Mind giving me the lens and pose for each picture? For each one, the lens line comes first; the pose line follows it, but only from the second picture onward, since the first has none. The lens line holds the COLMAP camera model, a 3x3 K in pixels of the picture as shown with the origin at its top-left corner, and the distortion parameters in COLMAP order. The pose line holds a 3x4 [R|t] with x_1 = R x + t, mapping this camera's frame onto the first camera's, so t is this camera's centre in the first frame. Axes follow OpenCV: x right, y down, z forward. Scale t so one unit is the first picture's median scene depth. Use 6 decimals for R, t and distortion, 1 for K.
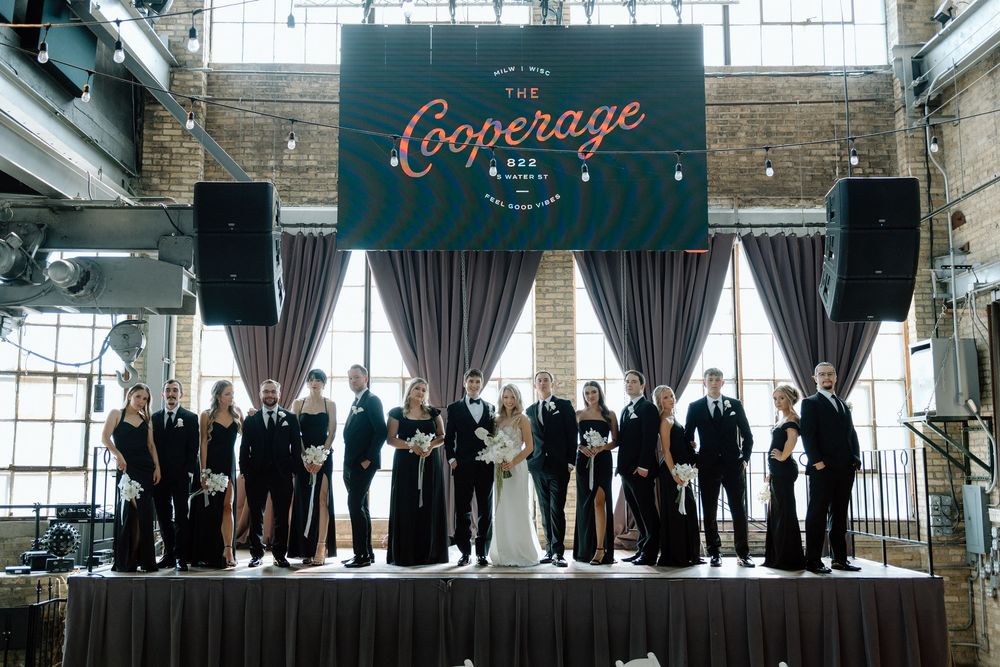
lens RADIAL K [[1063.7, 0, 466.0], [0, 1063.7, 303.6], [0, 0, 1]] dist [0.026596, 0.000000]
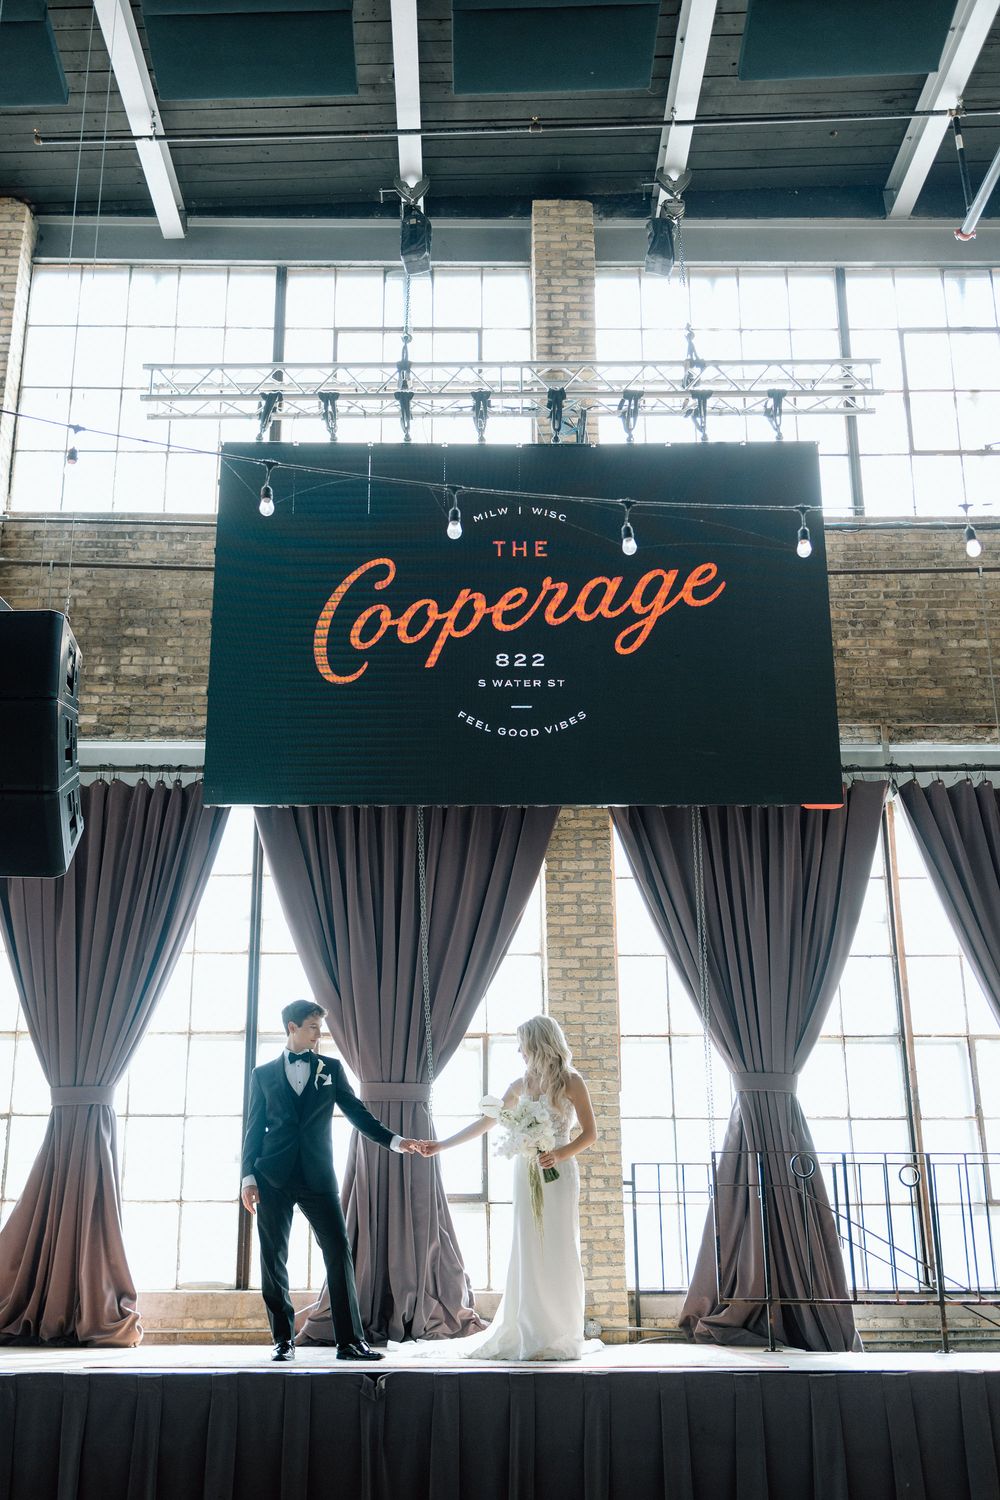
lens RADIAL K [[1595.6, 0, 447.4], [0, 1595.6, 754.7], [0, 0, 1]] dist [0.026596, 0.000000]
pose [[1.000000, -0.000289, -0.000328, 0.011912], [0.000231, 0.986129, -0.165981, 0.065429], [0.000372, 0.165981, 0.986129, 0.133782]]
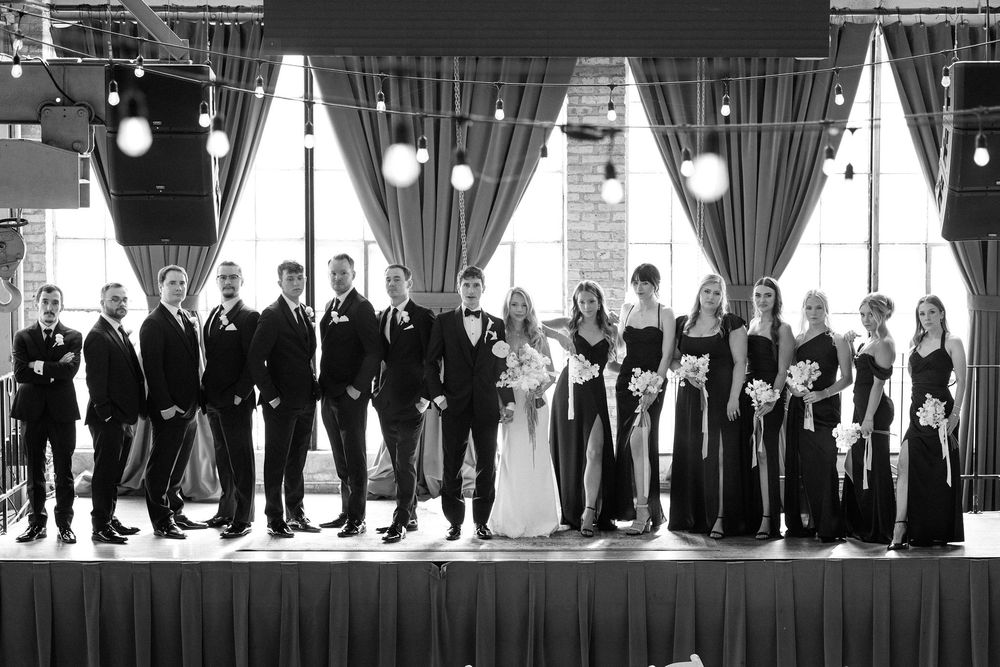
lens RADIAL K [[2379.3, 0, 499.8], [0, 2379.3, 331.8], [0, 0, 1]] dist [-0.043370, 0.000000]
pose [[0.999764, -0.002052, 0.021614, -0.008023], [-0.002548, 0.977555, 0.210665, -0.187437], [-0.021561, -0.210670, 0.977319, -0.454115]]
